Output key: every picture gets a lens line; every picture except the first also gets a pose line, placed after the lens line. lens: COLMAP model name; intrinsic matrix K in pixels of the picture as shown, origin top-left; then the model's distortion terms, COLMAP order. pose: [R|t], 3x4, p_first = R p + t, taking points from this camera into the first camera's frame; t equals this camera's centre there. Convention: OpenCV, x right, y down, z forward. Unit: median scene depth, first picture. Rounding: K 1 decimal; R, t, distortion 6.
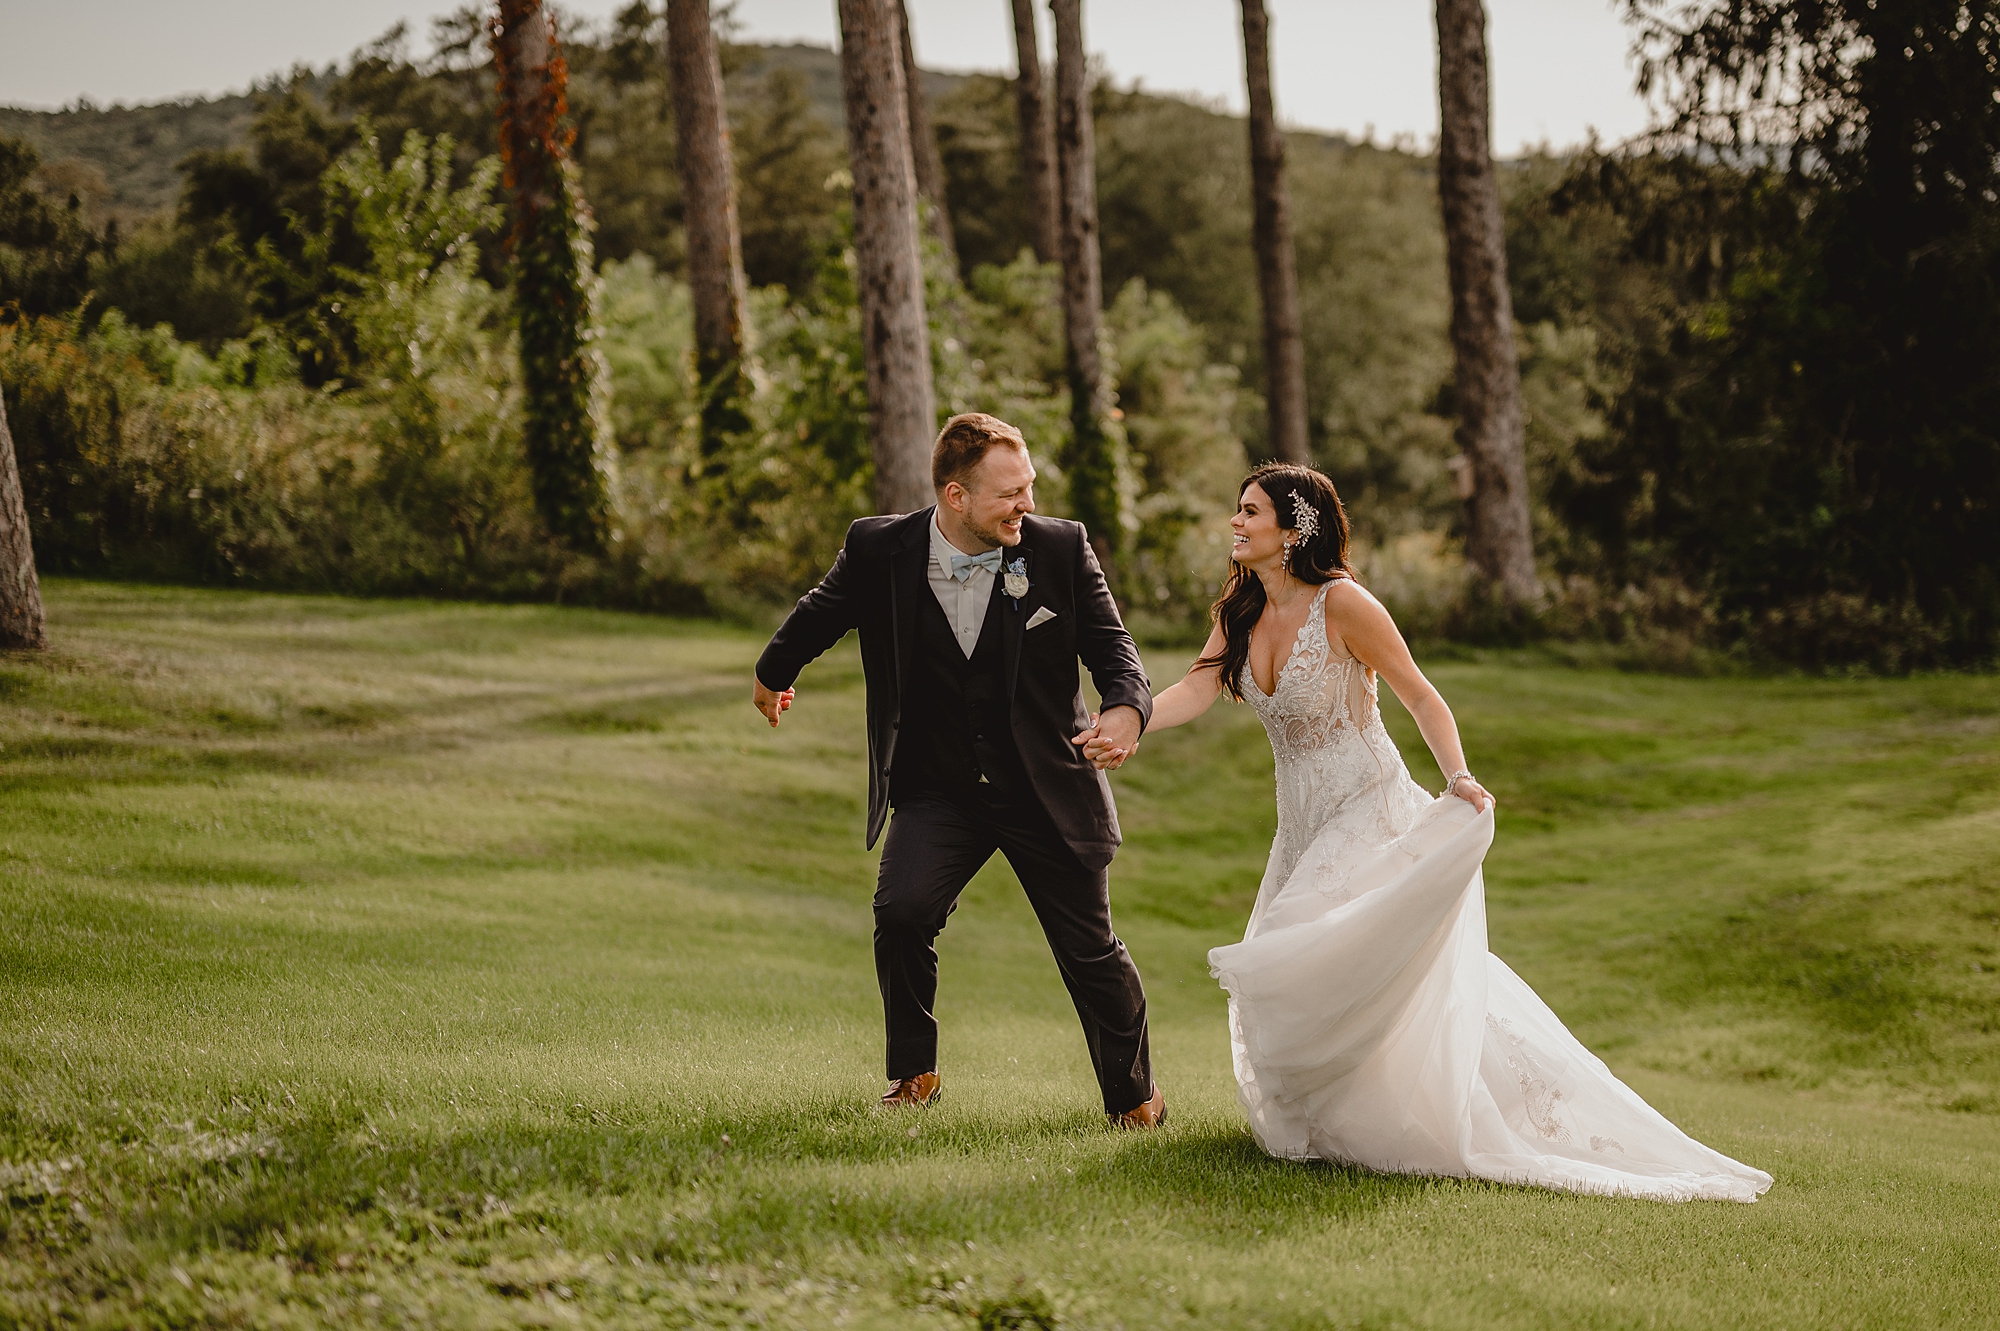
lens RADIAL K [[3187.0, 0, 1000.0], [0, 3187.0, 665.5], [0, 0, 1]] dist [-0.004103, 0.070004]
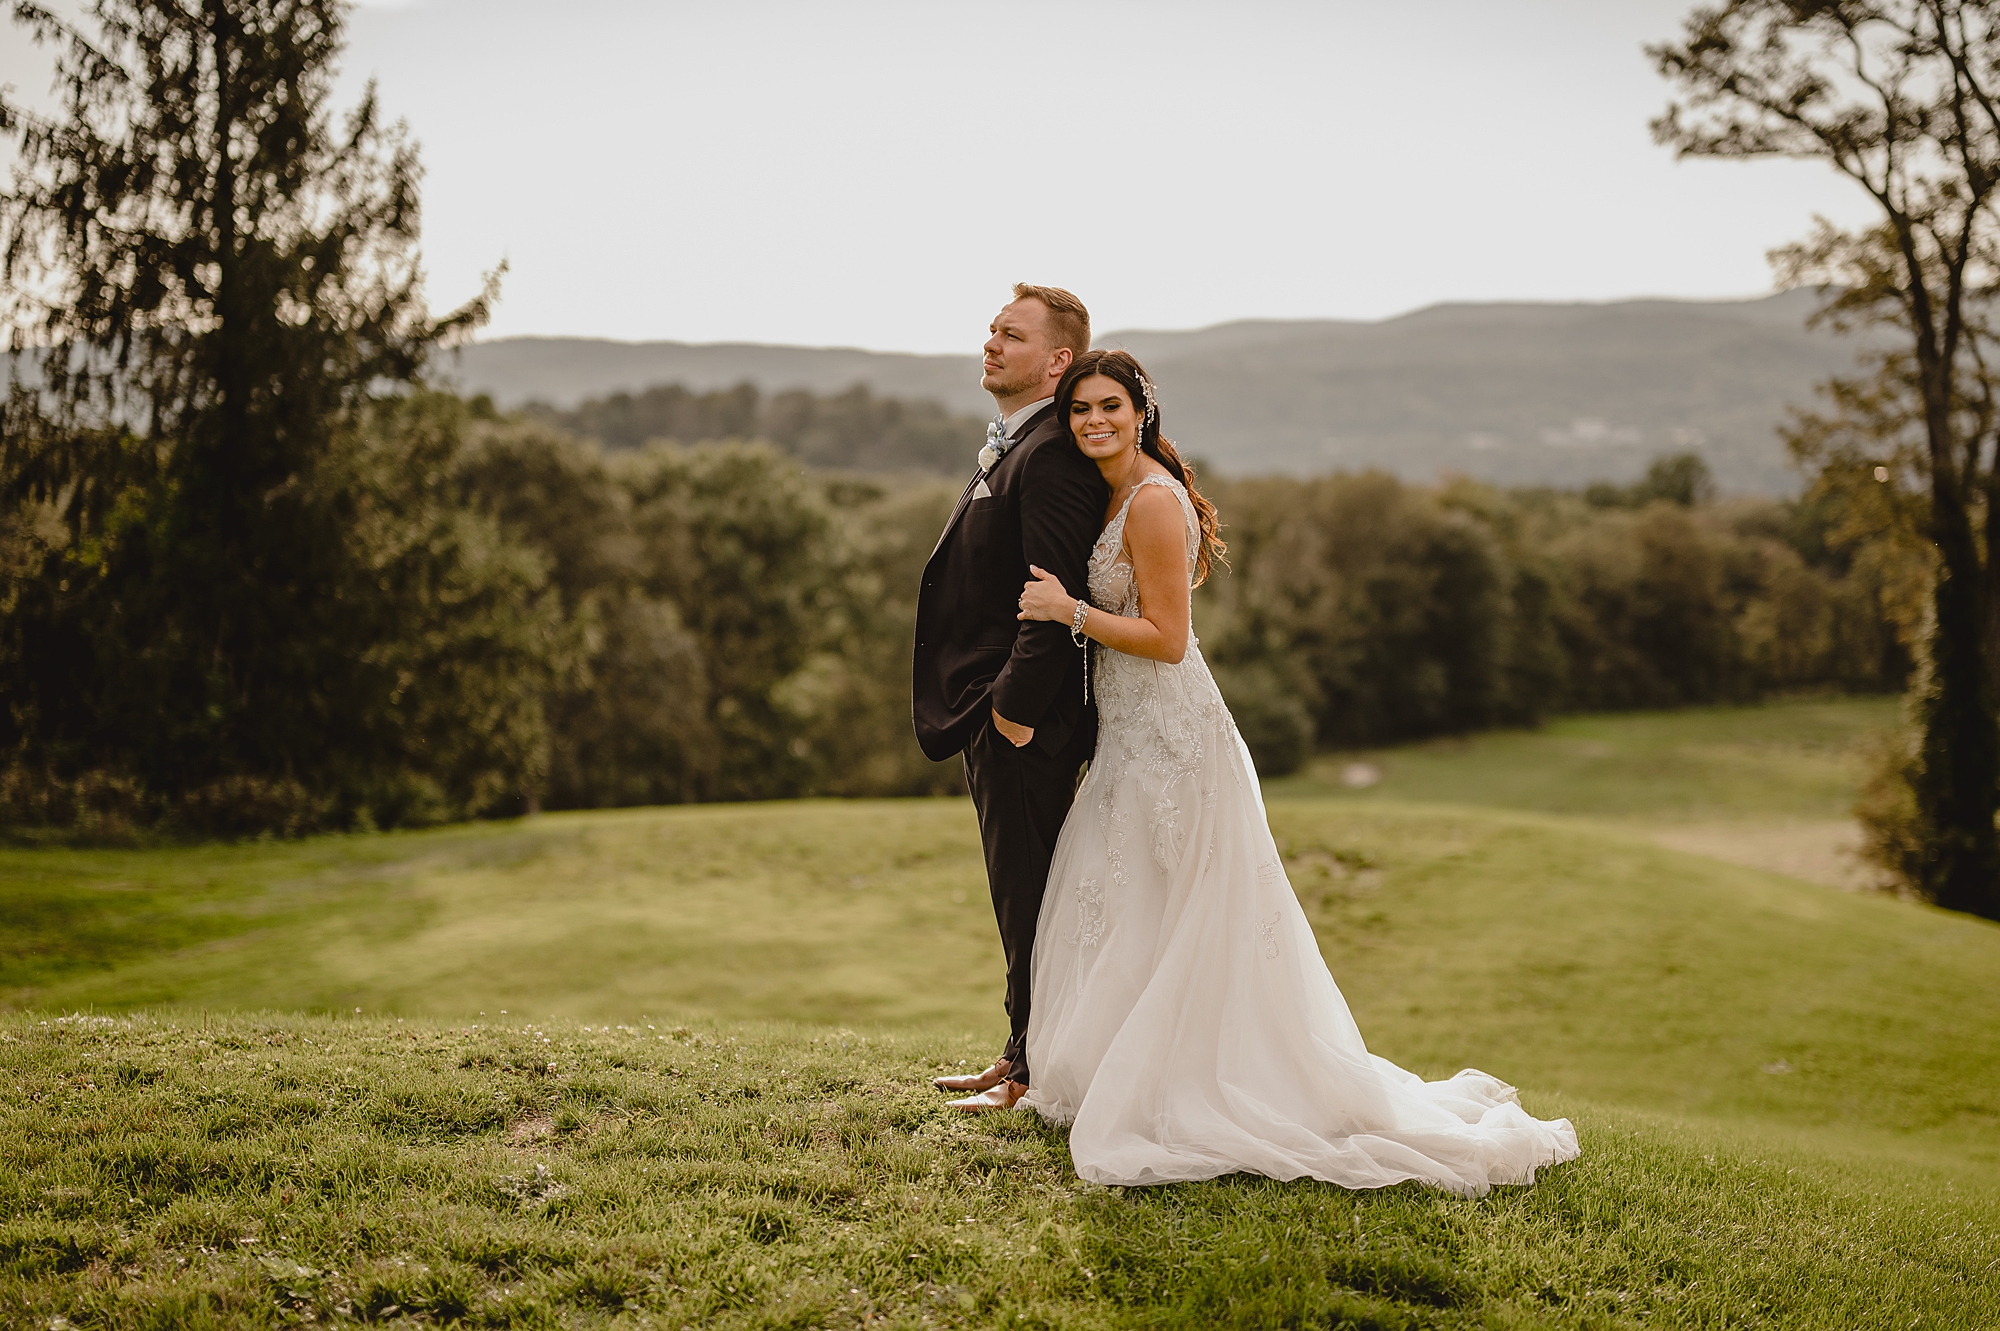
lens RADIAL K [[3242.8, 0, 880.0], [0, 3242.8, 667.0], [0, 0, 1]] dist [0.009165, -0.036343]
pose [[0.842435, -0.025094, 0.538213, -0.188254], [0.064006, 0.996502, -0.053724, 0.017894], [-0.534982, 0.079707, 0.841095, -0.158836]]
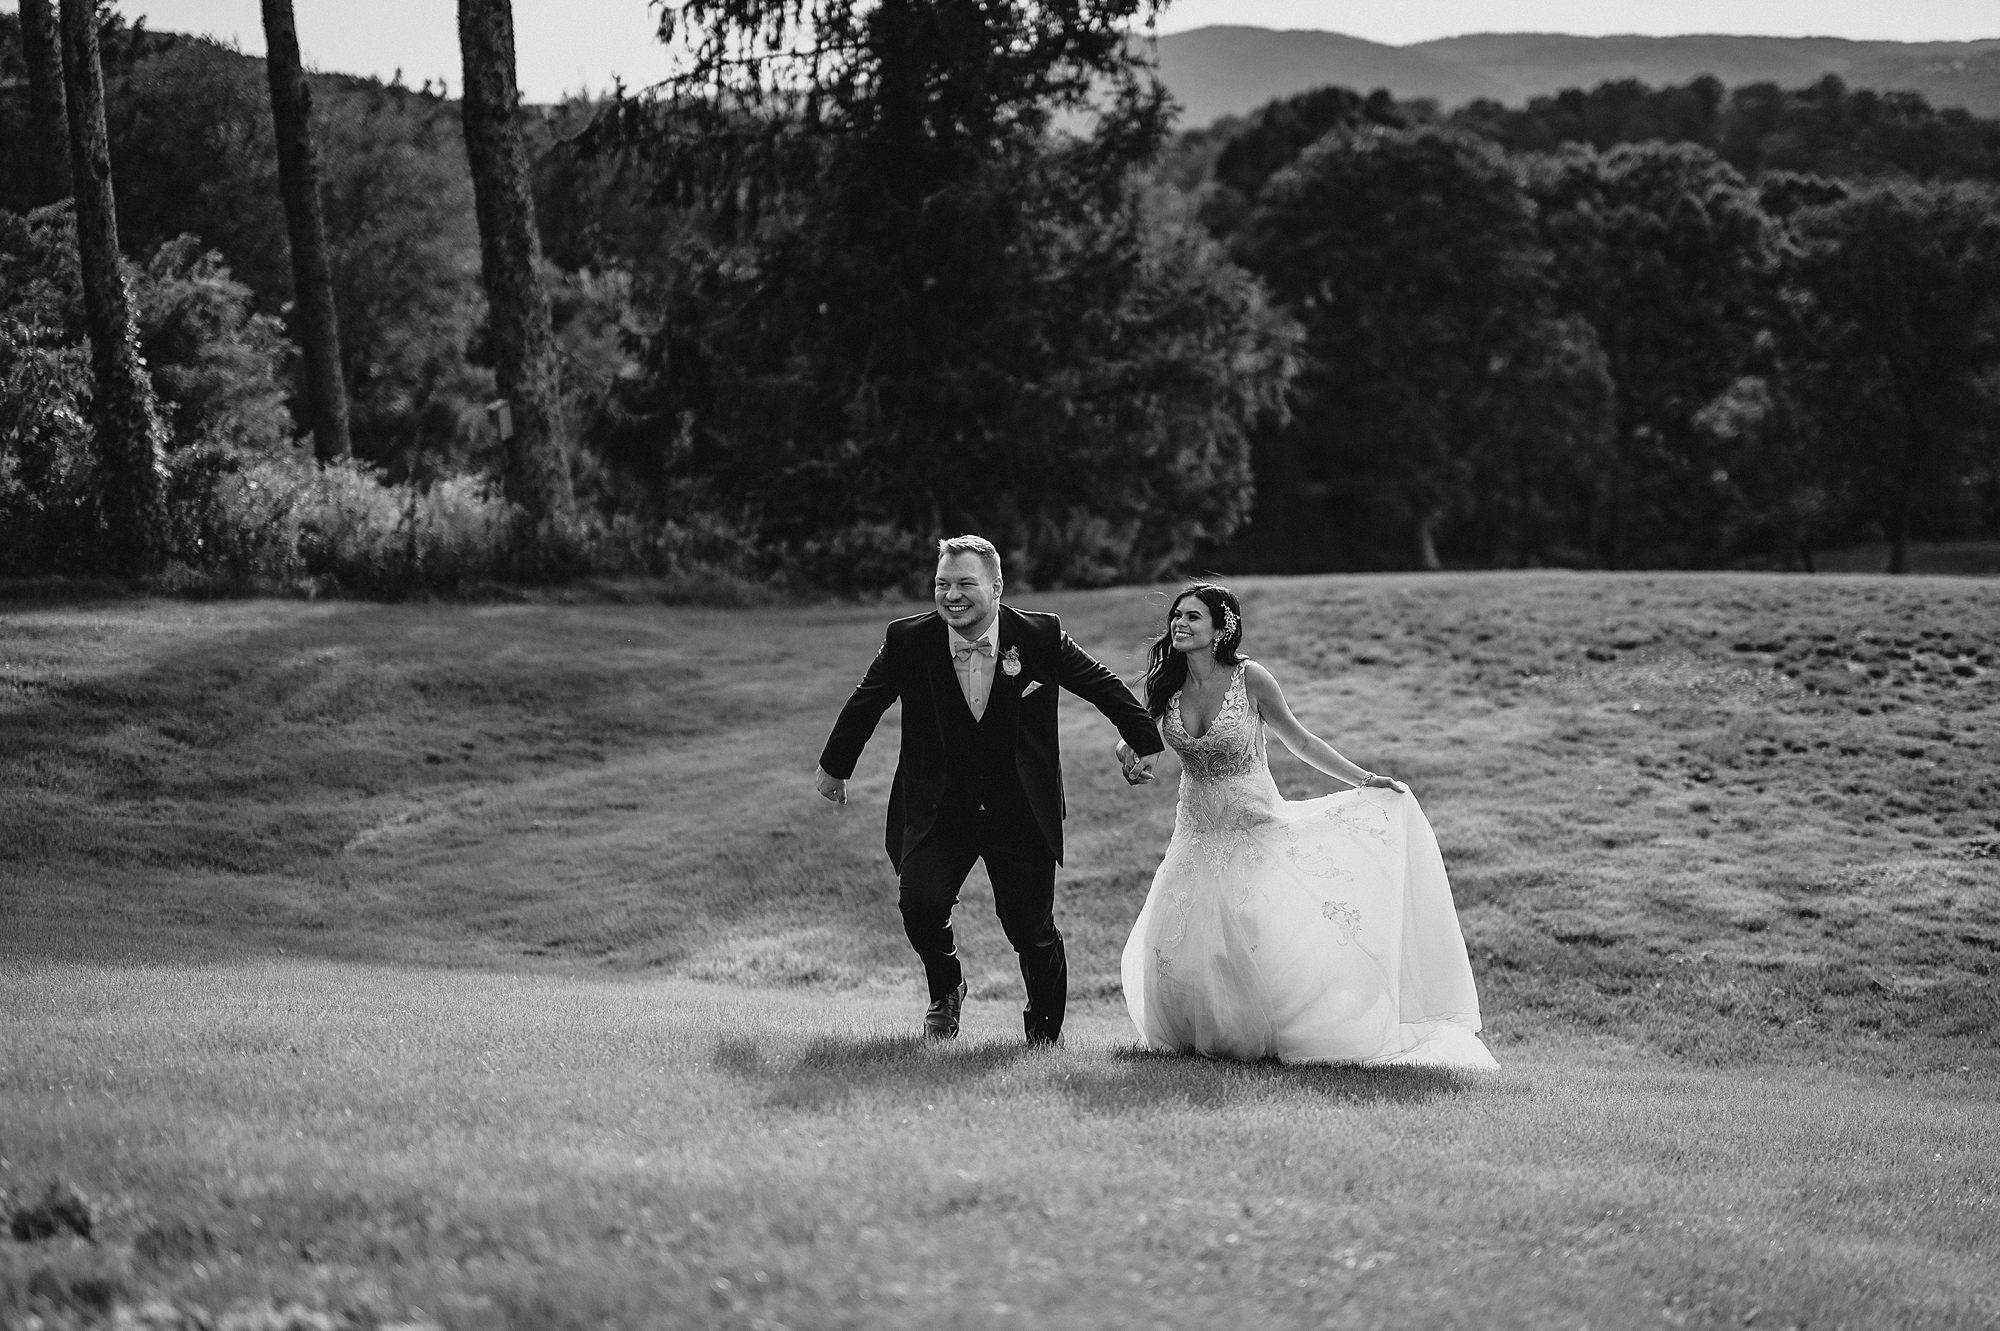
lens RADIAL K [[3187.0, 0, 1000.0], [0, 3187.0, 665.5], [0, 0, 1]] dist [-0.004103, 0.070004]
pose [[0.957043, -0.045251, 0.286393, 0.002436], [0.040612, 0.998930, 0.022120, 0.002979], [-0.287087, -0.009539, 0.957857, -0.016073]]
